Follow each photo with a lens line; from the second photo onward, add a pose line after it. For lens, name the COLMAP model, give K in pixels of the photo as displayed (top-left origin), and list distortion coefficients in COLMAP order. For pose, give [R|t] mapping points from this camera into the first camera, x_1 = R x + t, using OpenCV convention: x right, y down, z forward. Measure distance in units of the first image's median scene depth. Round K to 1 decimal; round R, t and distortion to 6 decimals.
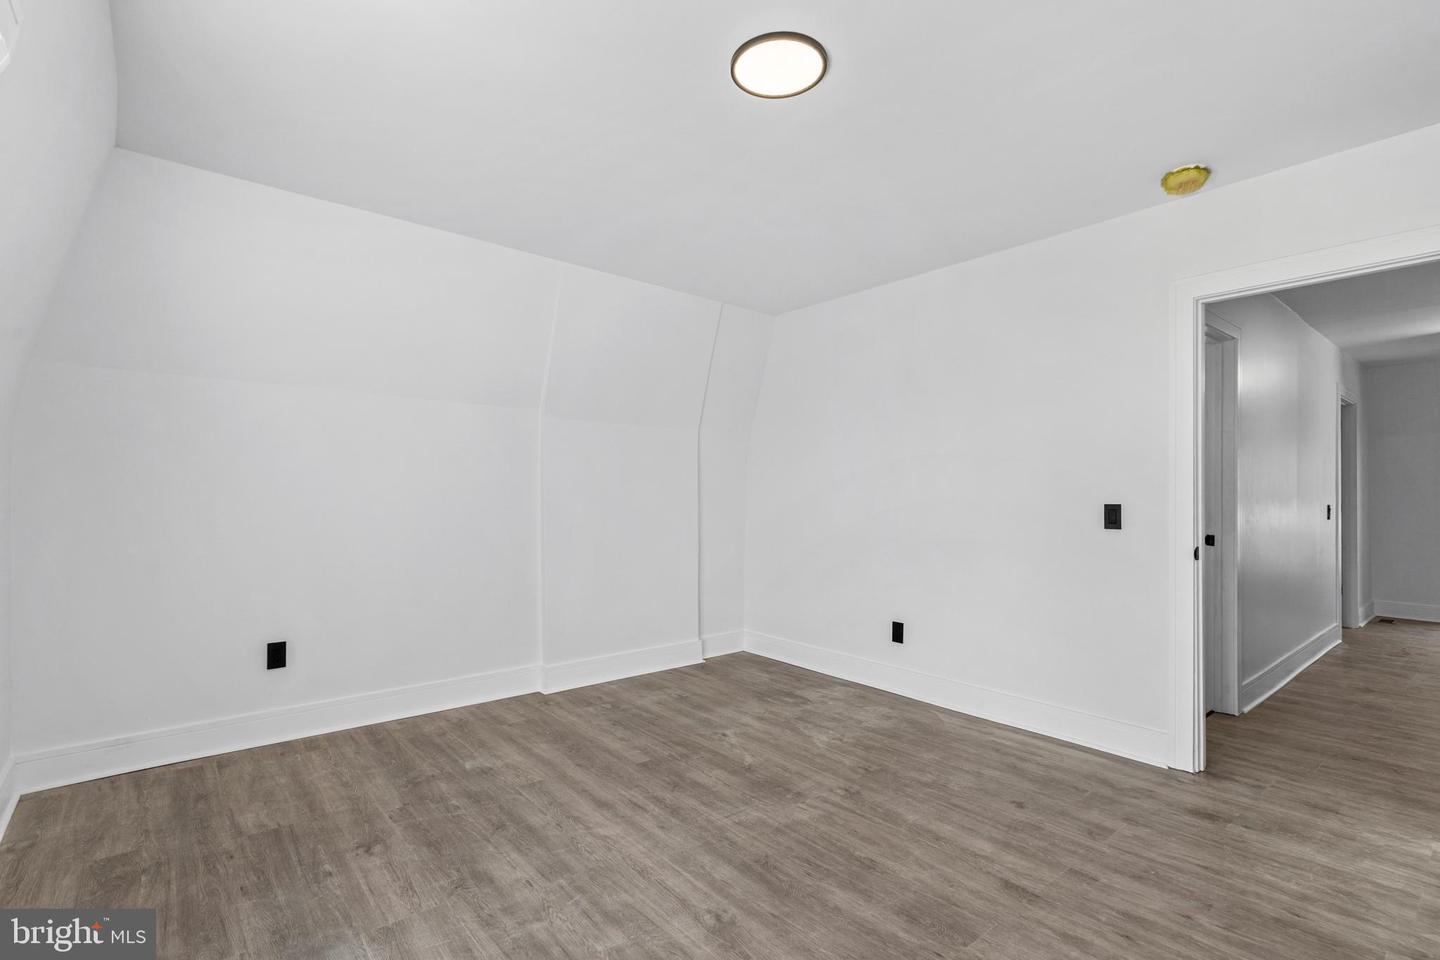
lens RADIAL K [[665.0, 0, 712.1], [0, 665.0, 485.4], [0, 0, 1]] dist [-0.000220, 0.000817]
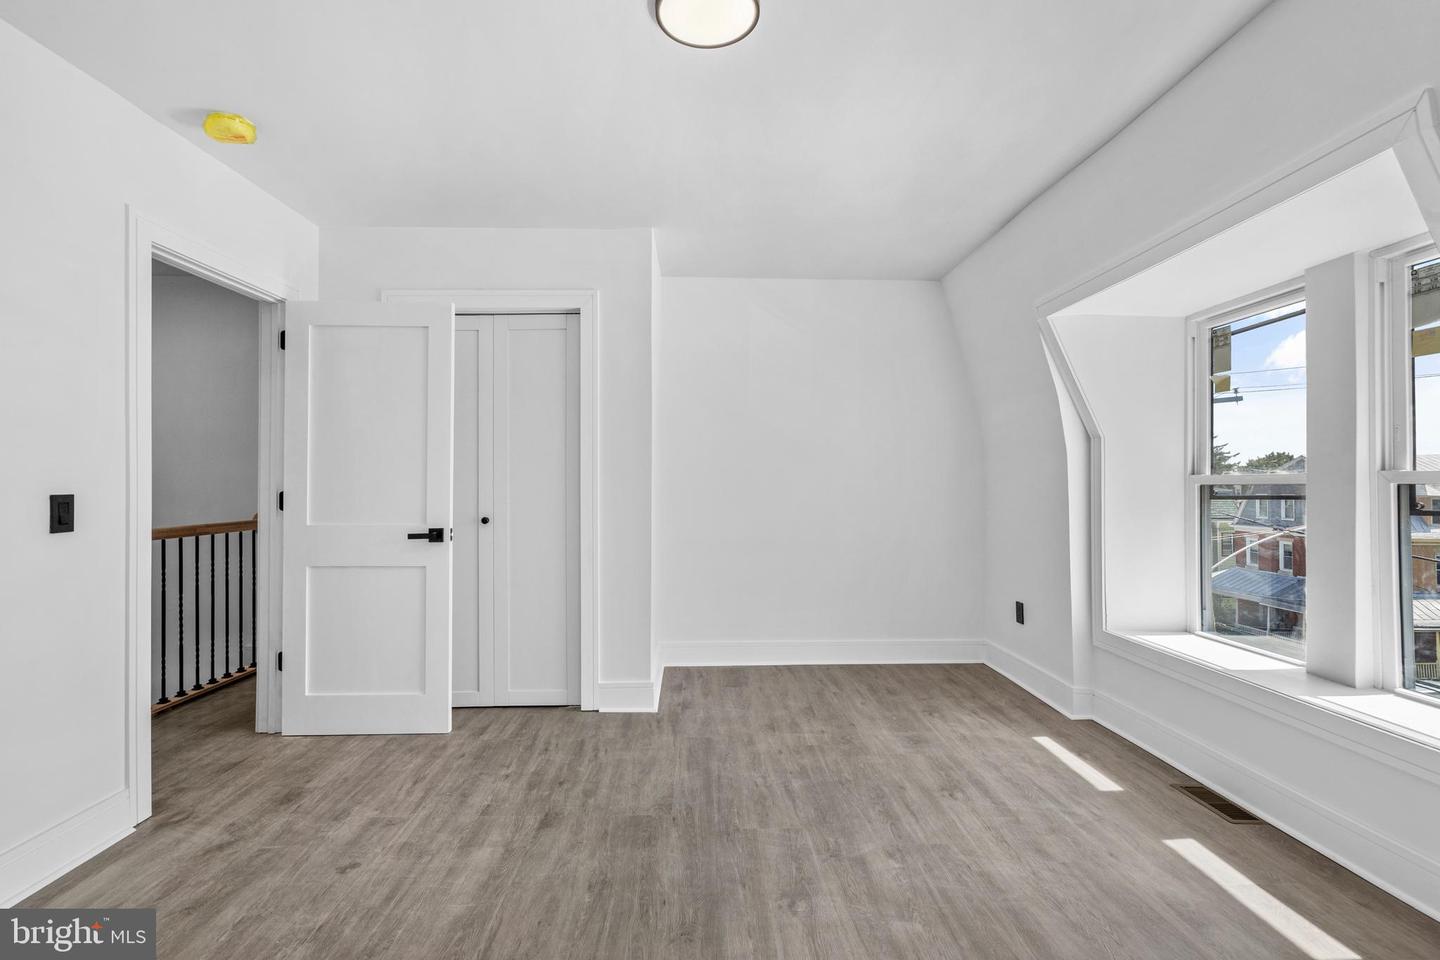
lens RADIAL K [[665.0, 0, 706.4], [0, 665.0, 480.4], [0, 0, 1]] dist [-0.000220, 0.000817]
pose [[-0.782738, 0.002158, 0.622348, -0.359527], [-0.007335, 0.999893, -0.012693, 0.021806], [-0.622308, -0.014500, -0.782638, 1.315452]]
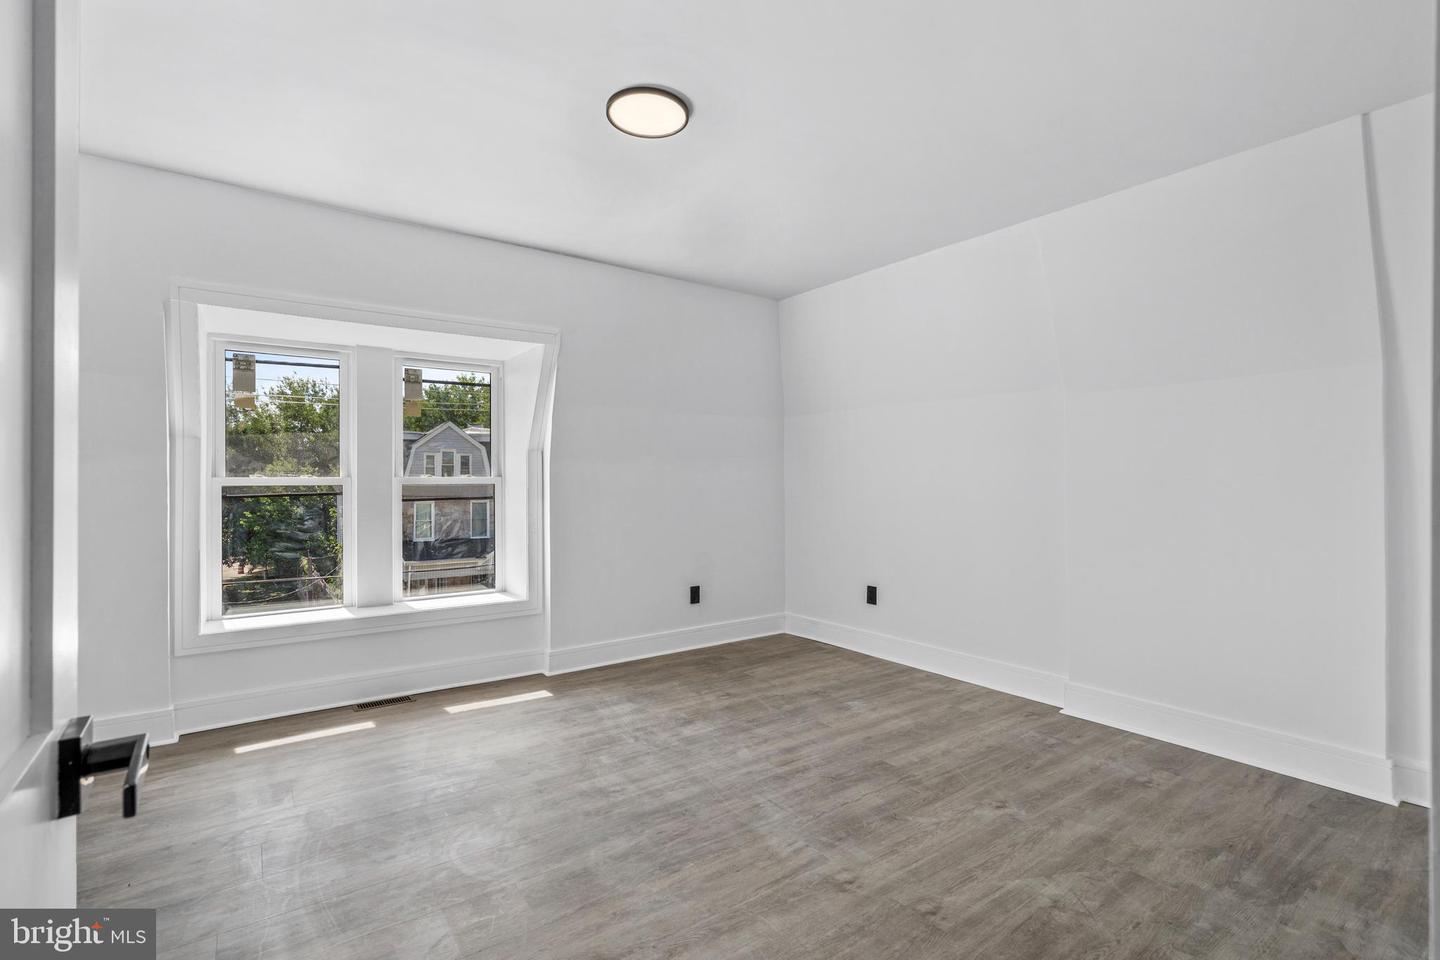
lens RADIAL K [[665.0, 0, 723.0], [0, 665.0, 481.8], [0, 0, 1]] dist [-0.000220, 0.000817]
pose [[-0.058022, -0.006435, -0.998295, 0.953947], [0.013868, 0.999878, -0.007251, 0.022454], [0.998219, -0.014265, -0.057926, 0.921056]]
